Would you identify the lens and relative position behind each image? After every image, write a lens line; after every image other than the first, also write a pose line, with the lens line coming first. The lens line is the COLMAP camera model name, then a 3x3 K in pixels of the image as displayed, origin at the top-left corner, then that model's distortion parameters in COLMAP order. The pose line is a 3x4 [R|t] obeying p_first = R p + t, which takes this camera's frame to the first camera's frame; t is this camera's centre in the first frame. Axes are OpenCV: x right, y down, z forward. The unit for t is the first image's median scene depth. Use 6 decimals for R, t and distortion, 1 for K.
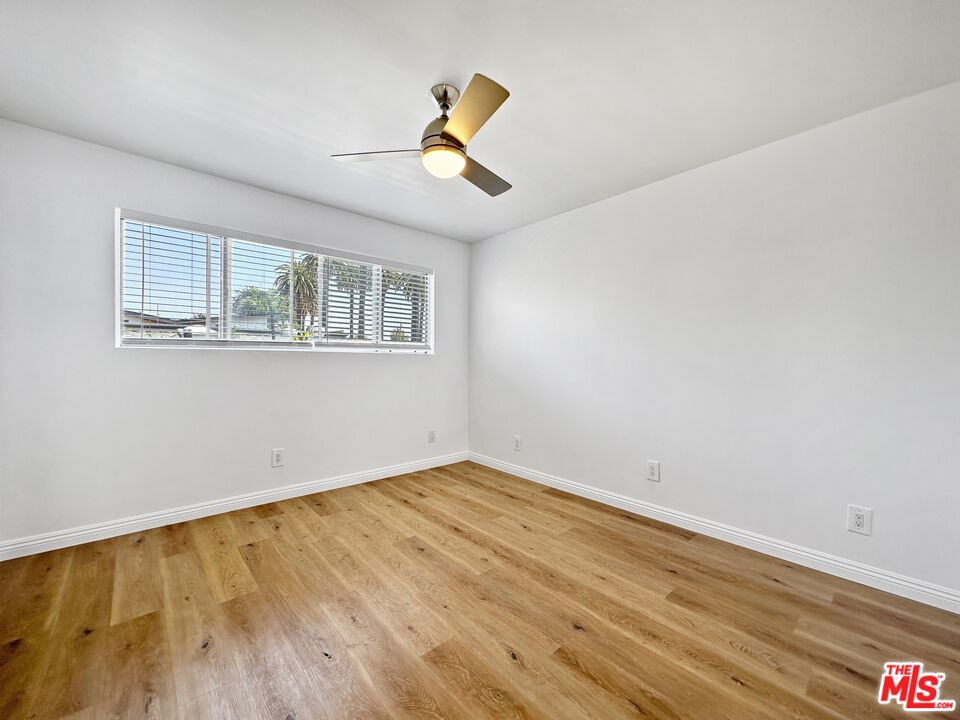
lens RADIAL K [[387.4, 0, 501.2], [0, 387.4, 359.2], [0, 0, 1]] dist [-0.001105, -0.000036]
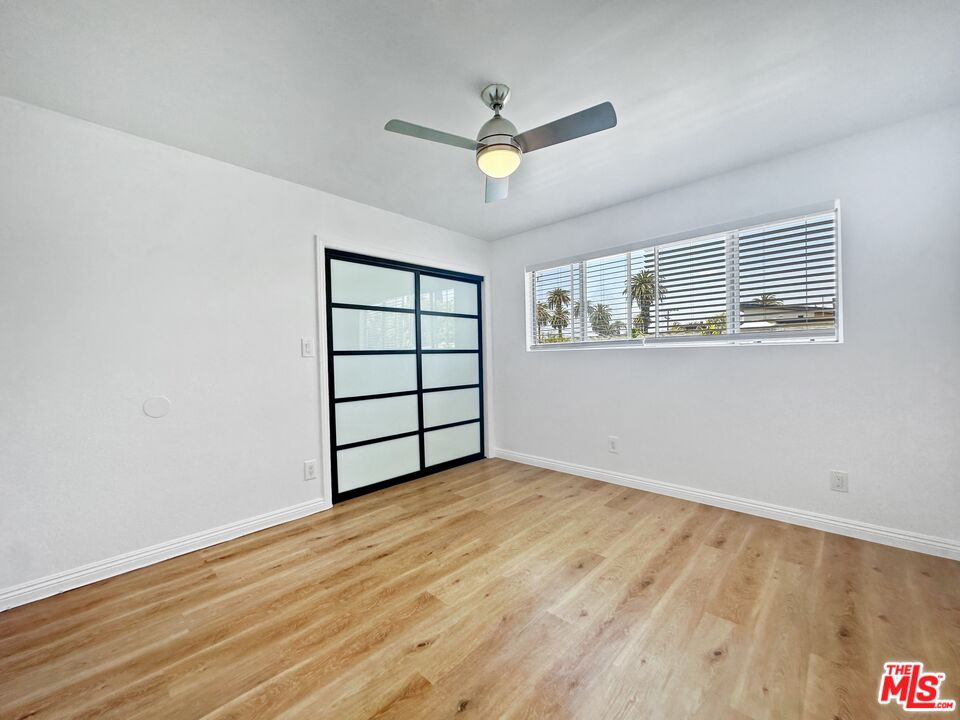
lens RADIAL K [[402.0, 0, 476.3], [0, 402.0, 360.5], [0, 0, 1]] dist [-0.001459, -0.000275]
pose [[0.024179, 0.002990, -0.999703, 0.642508], [0.018718, 0.999819, 0.003443, 0.000650], [0.999532, -0.018796, 0.024119, 0.654752]]
